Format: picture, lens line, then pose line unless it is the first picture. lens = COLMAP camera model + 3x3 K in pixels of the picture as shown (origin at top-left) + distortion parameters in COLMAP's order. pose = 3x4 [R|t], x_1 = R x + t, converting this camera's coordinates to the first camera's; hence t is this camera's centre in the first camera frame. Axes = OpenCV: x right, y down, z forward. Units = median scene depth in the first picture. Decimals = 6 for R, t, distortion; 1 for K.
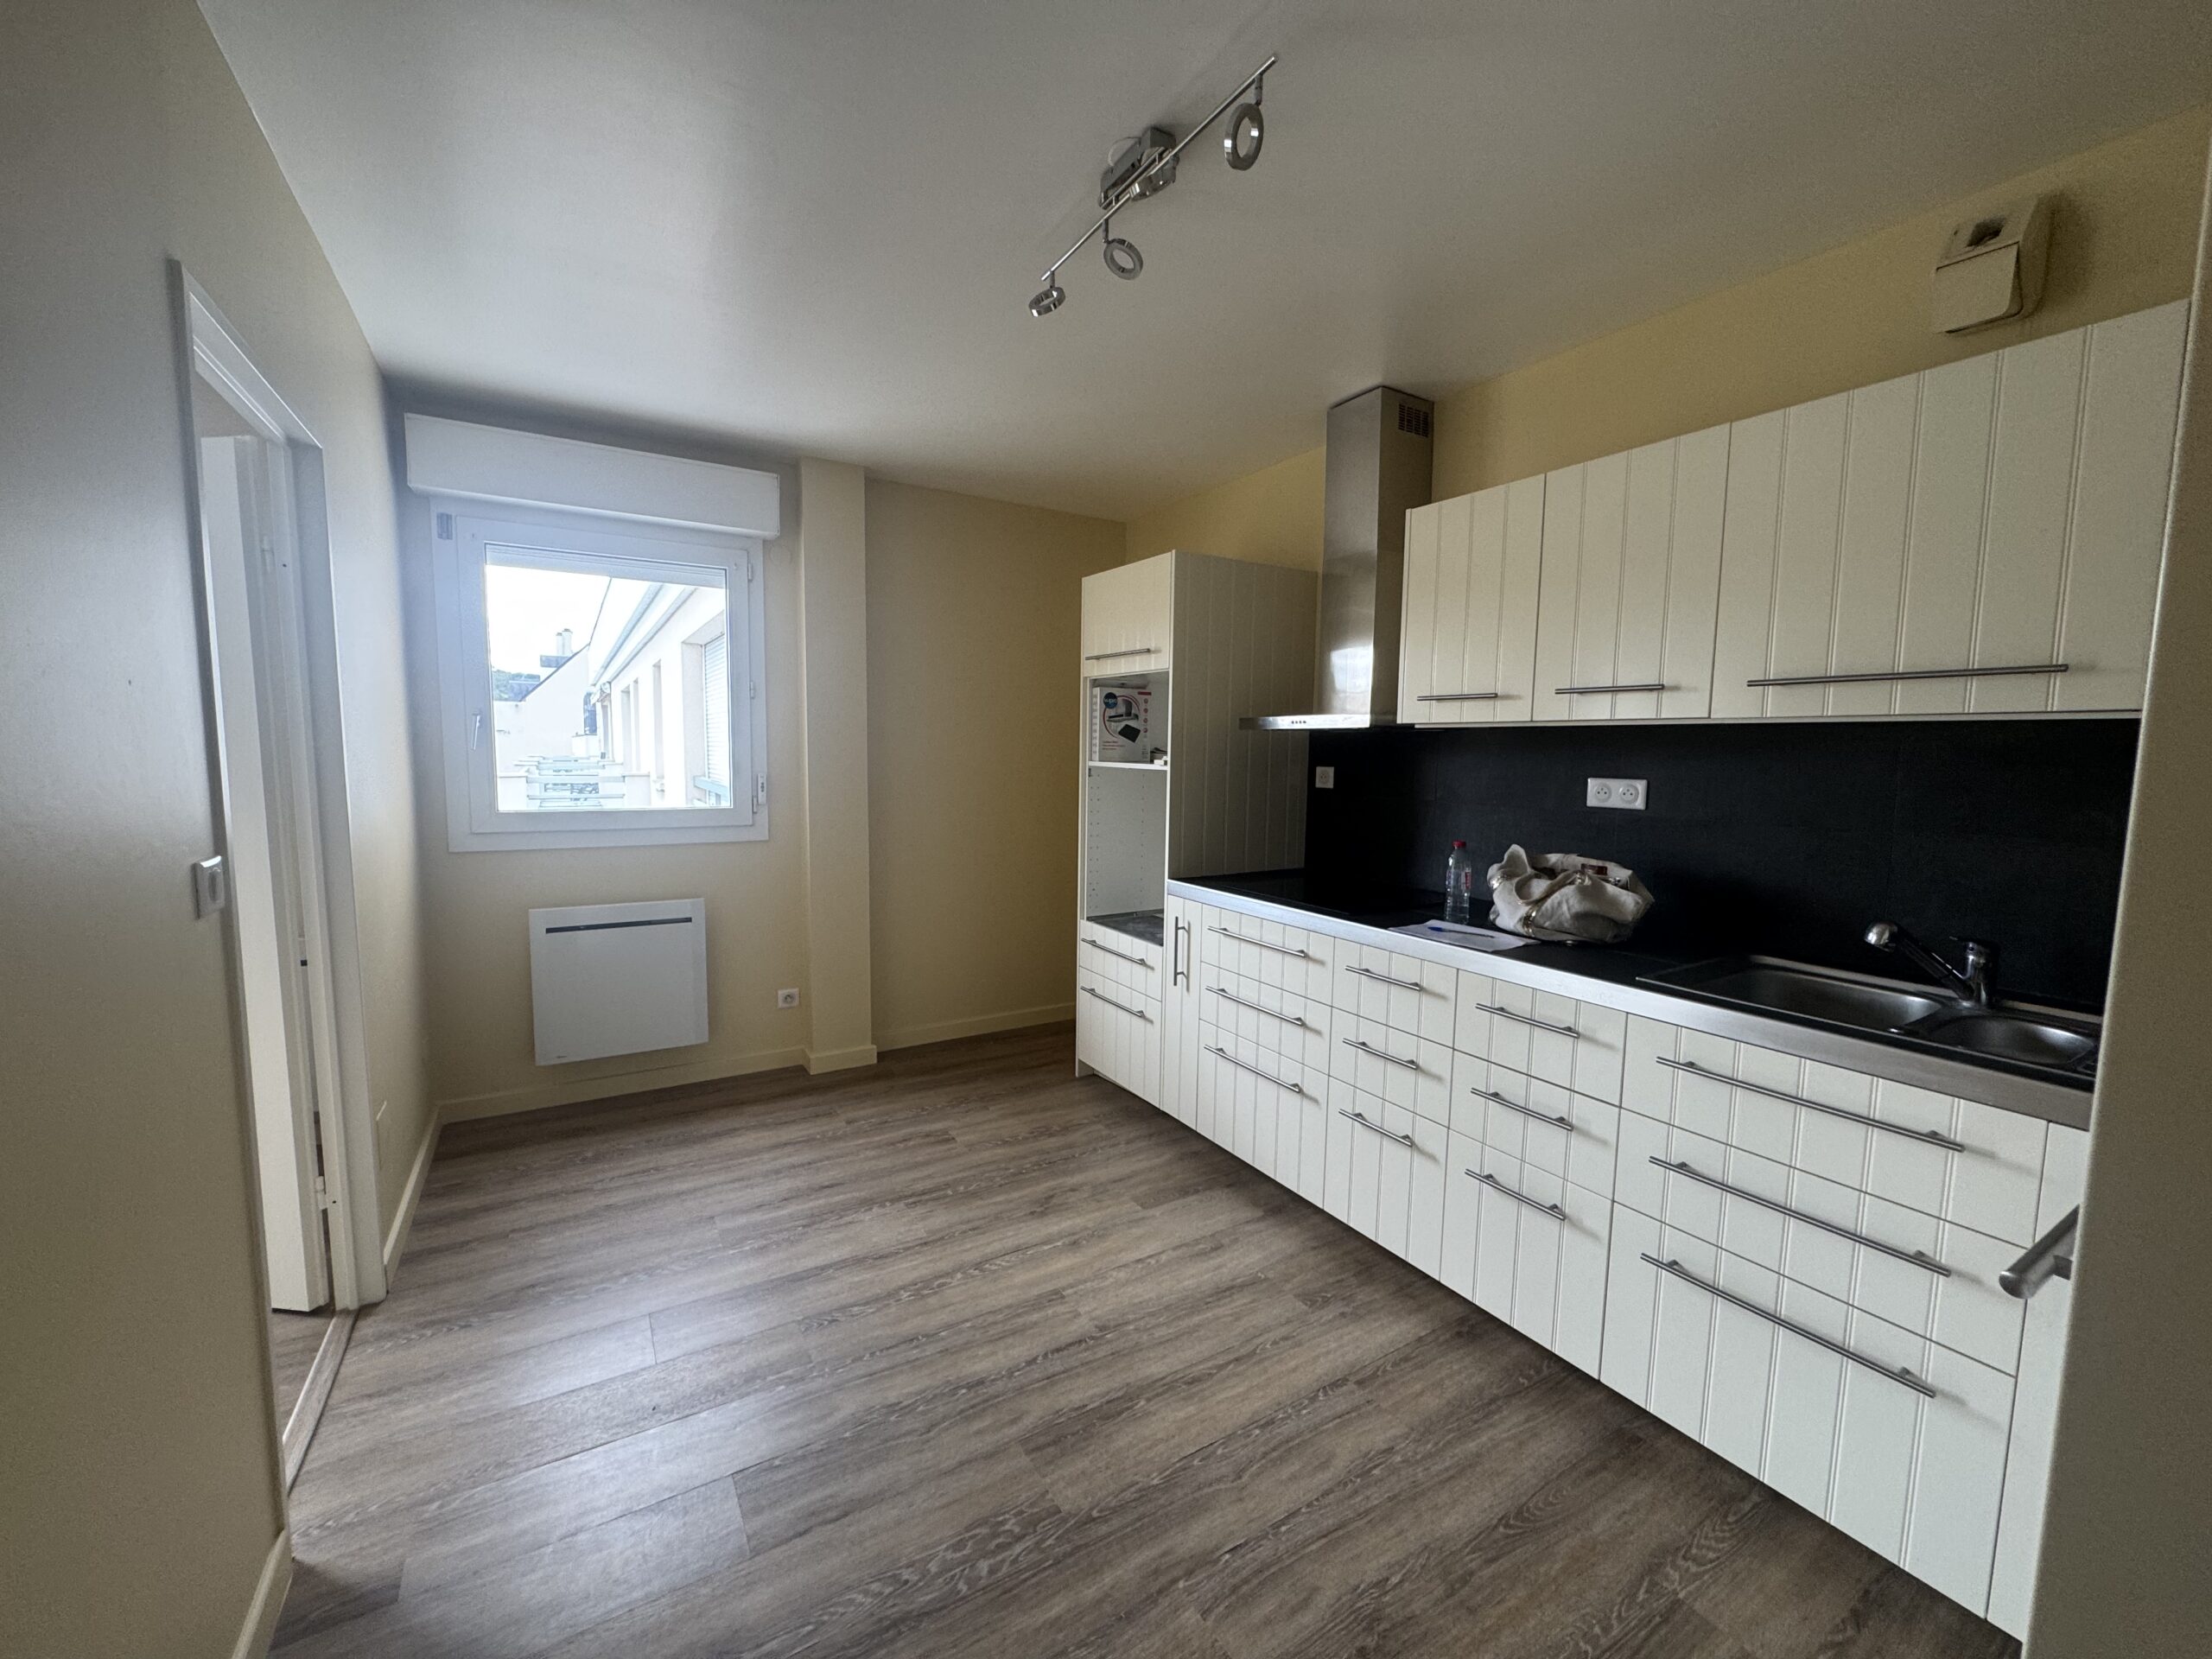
lens RADIAL K [[888.4, 0, 1107.4], [0, 888.4, 822.8], [0, 0, 1]] dist [-0.001930, 0.000043]
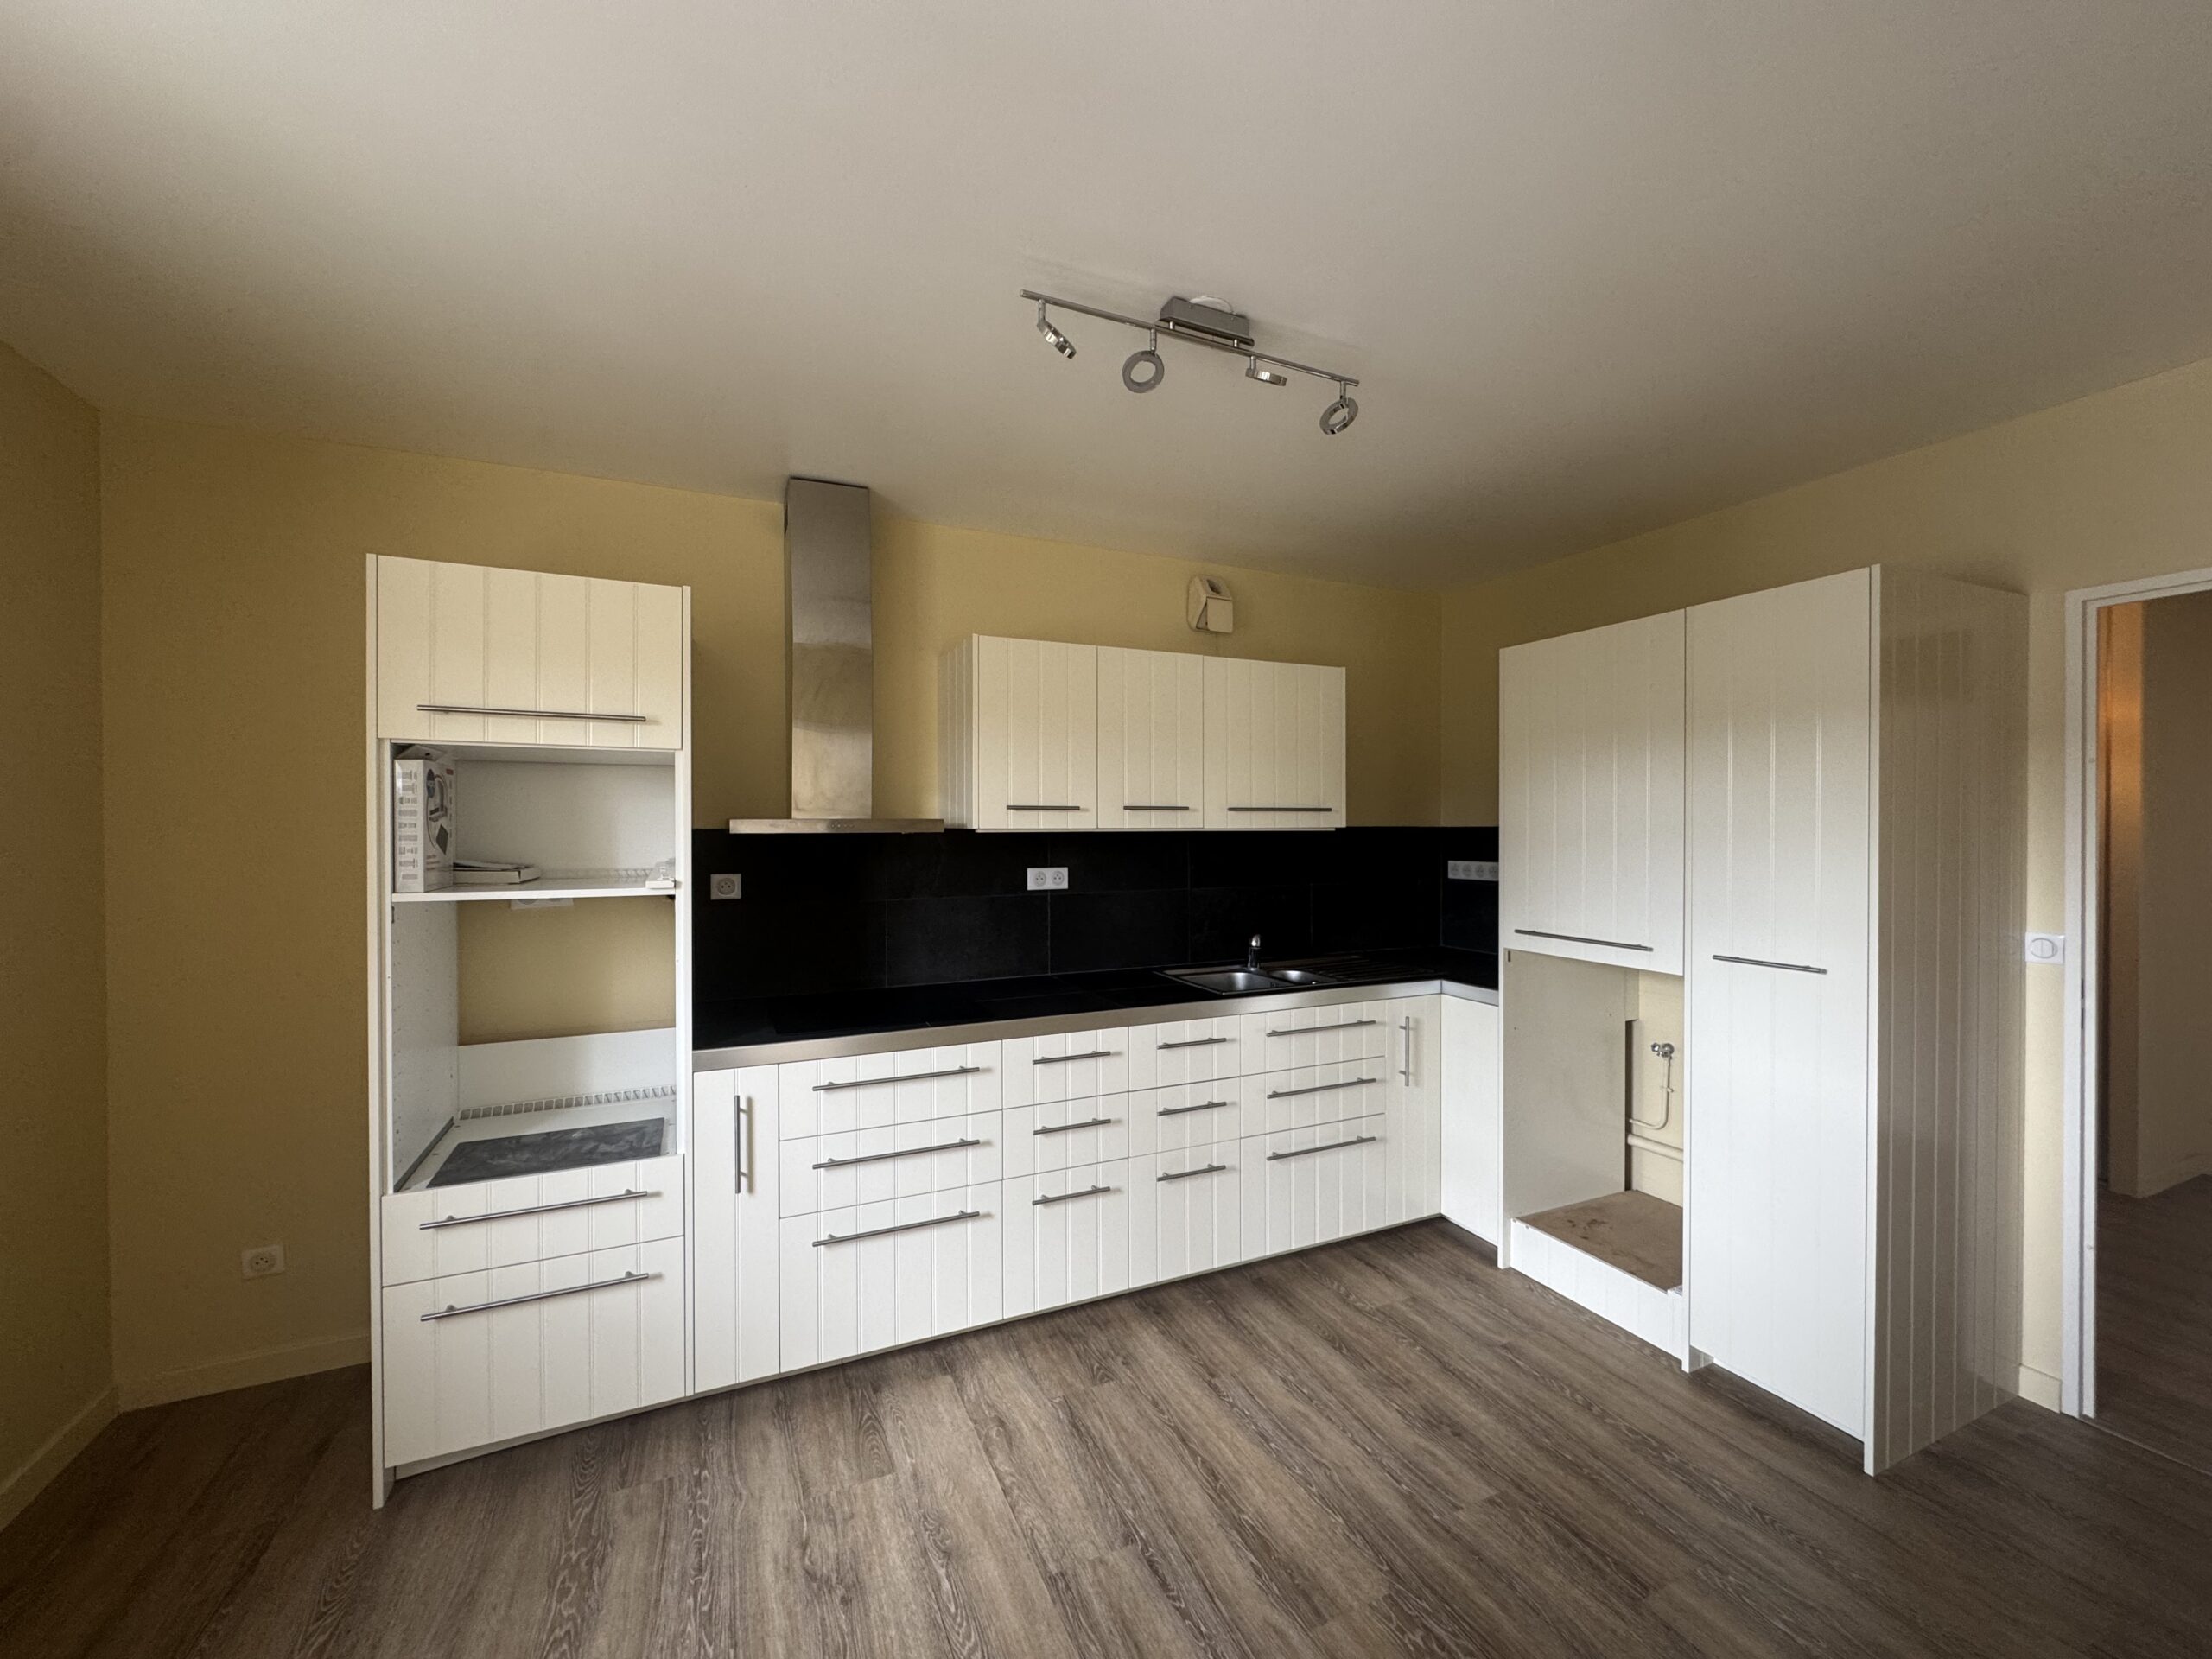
lens RADIAL K [[888.4, 0, 1107.4], [0, 888.4, 822.8], [0, 0, 1]] dist [-0.001930, 0.000043]
pose [[0.114885, -0.013488, 0.993287, -0.804788], [0.085319, 0.996347, 0.003662, -0.123265], [-0.989708, 0.084326, 0.115616, 0.808002]]
